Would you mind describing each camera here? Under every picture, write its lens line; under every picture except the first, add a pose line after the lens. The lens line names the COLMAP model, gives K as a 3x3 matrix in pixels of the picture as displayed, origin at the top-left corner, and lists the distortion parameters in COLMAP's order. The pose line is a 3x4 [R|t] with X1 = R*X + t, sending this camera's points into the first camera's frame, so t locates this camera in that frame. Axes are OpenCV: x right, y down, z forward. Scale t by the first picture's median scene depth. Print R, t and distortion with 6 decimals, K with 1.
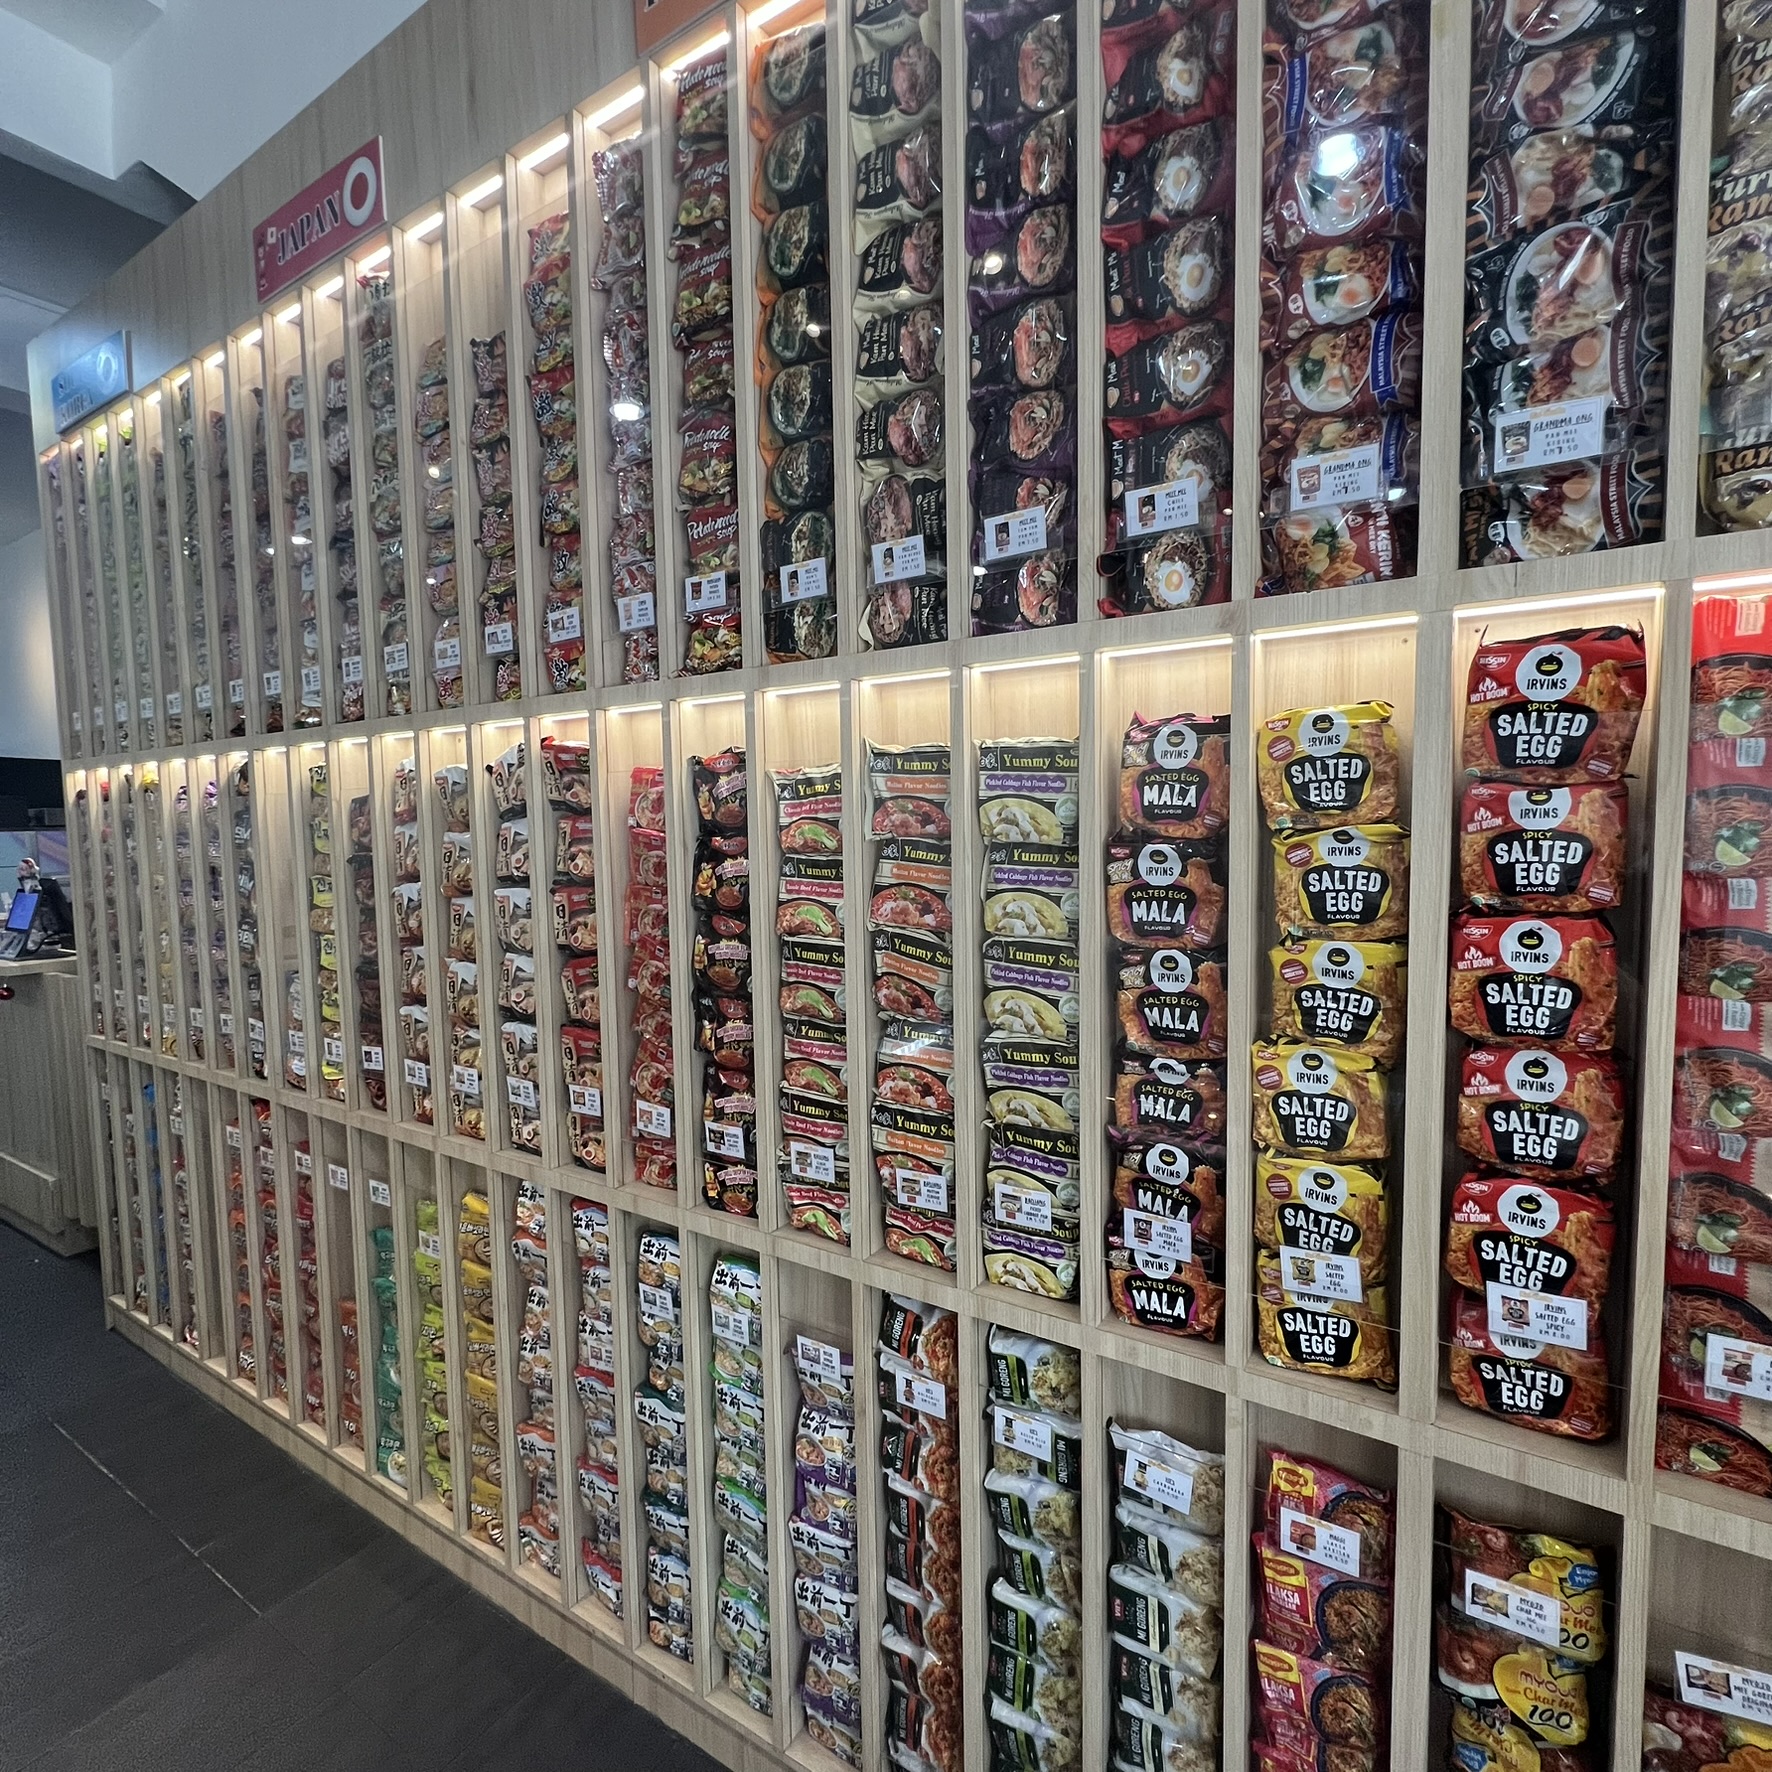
lens RADIAL K [[930.9, 0, 890.0], [0, 930.9, 897.0], [0, 0, 1]] dist [0.001072, 0.000075]
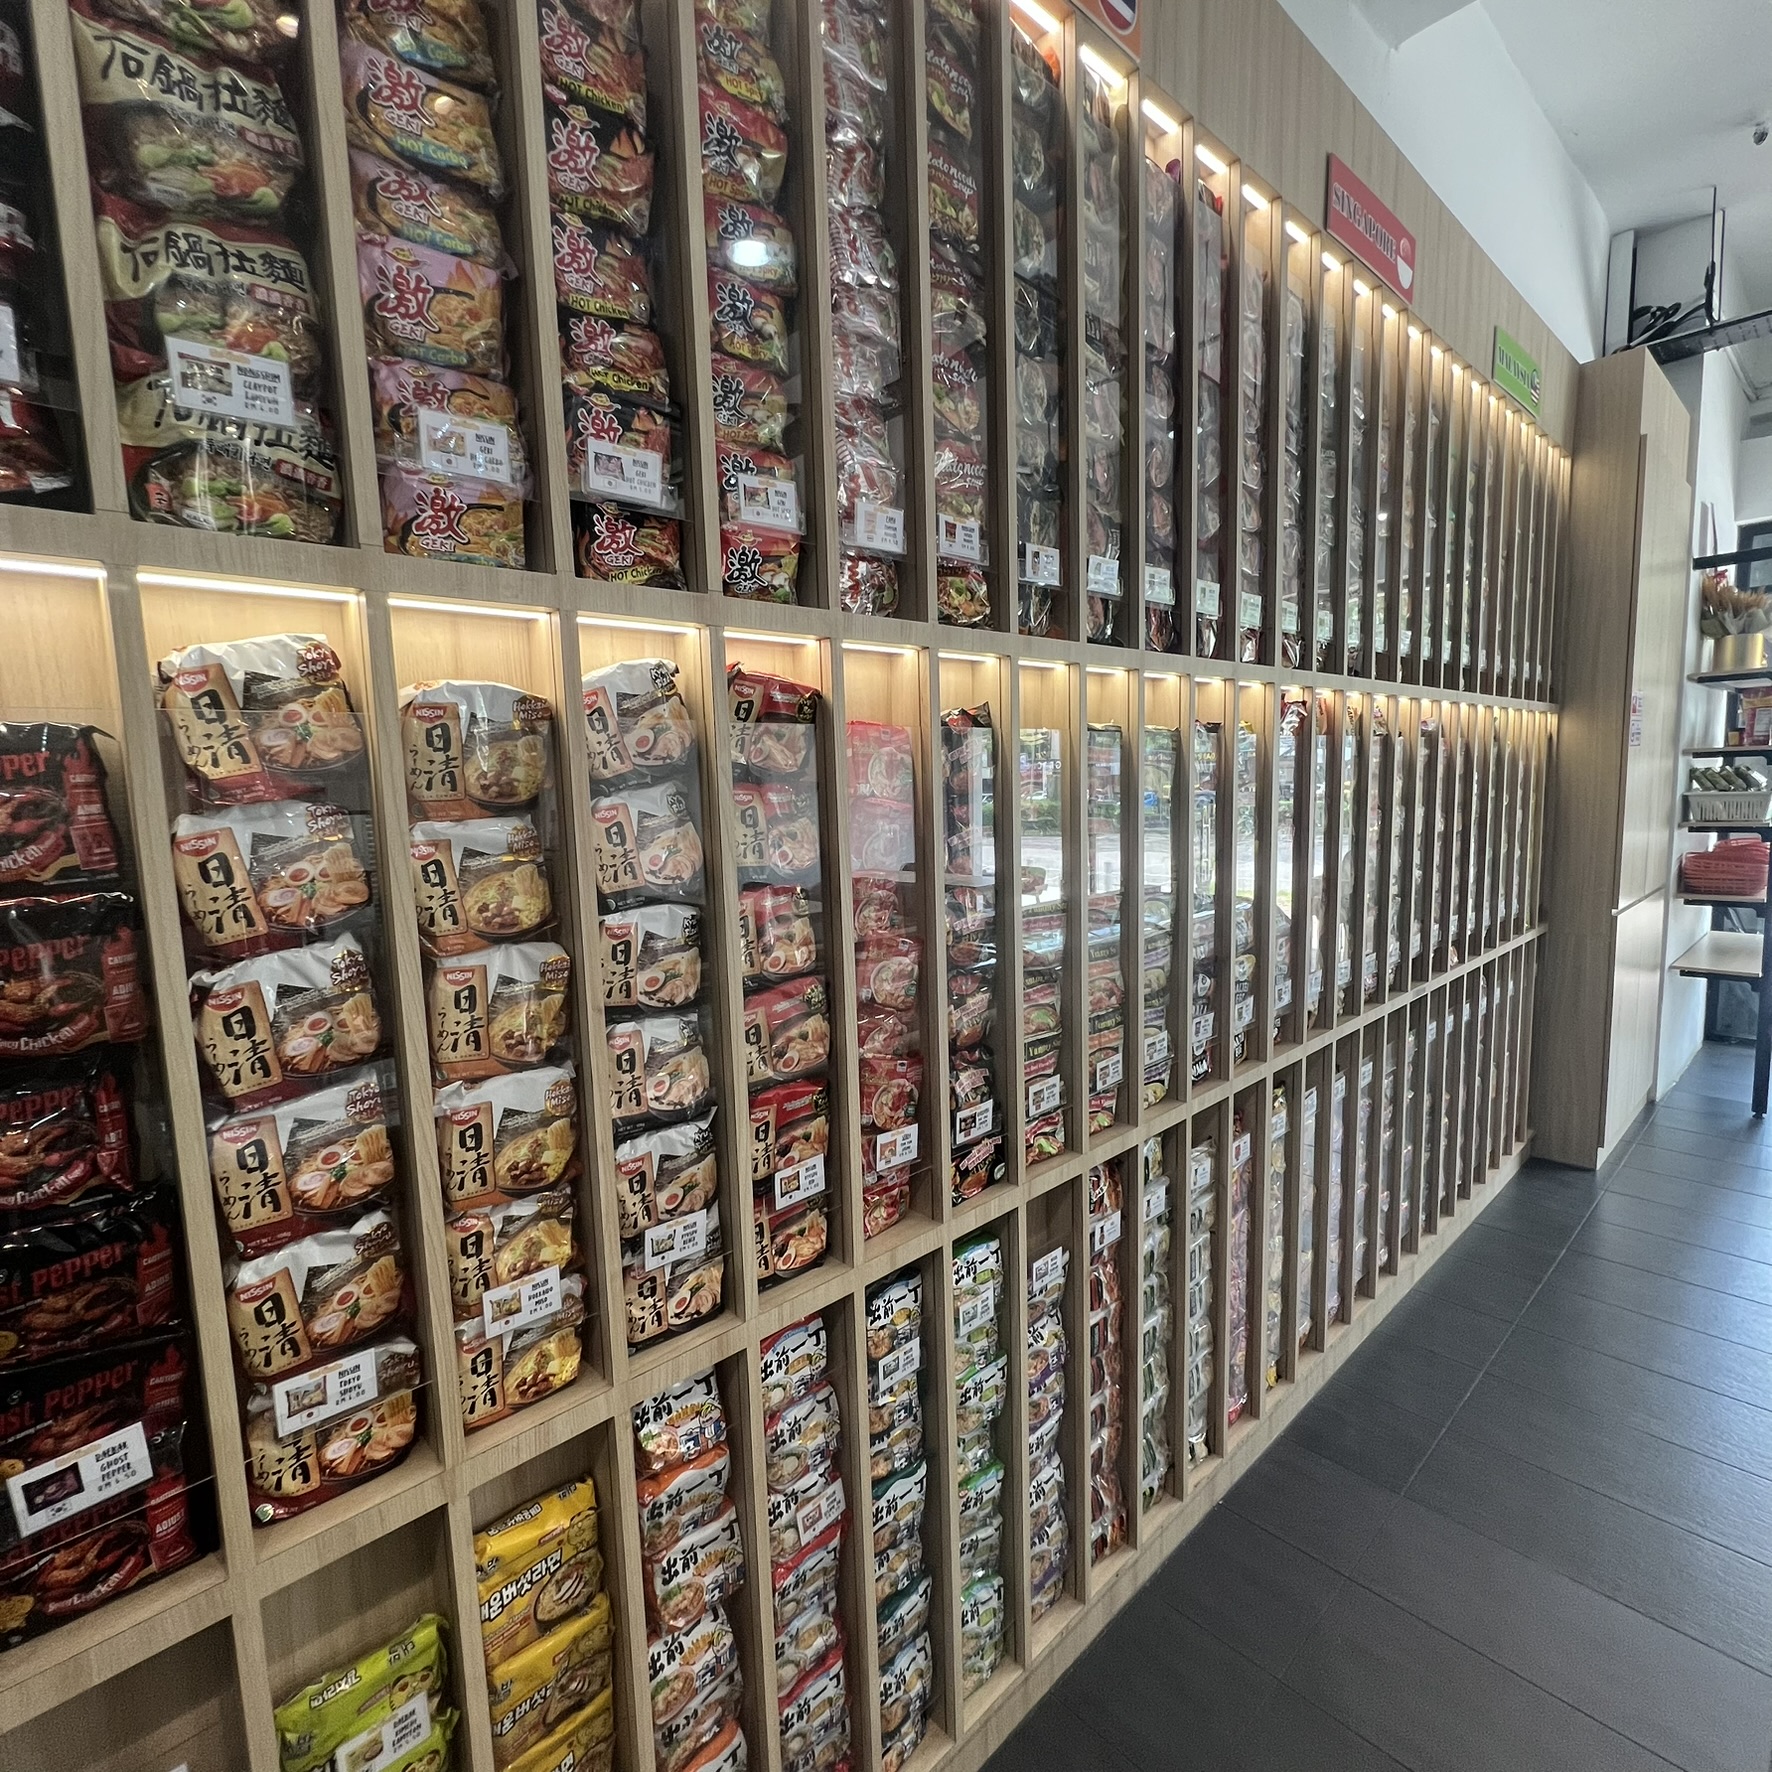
lens RADIAL K [[930.9, 0, 890.4], [0, 930.9, 880.8], [0, 0, 1]] dist [0.001072, 0.000075]
pose [[0.243521, -0.100358, 0.964689, -1.058244], [0.092689, 0.992488, 0.079852, -0.065879], [-0.965456, 0.069971, 0.250994, 0.800596]]
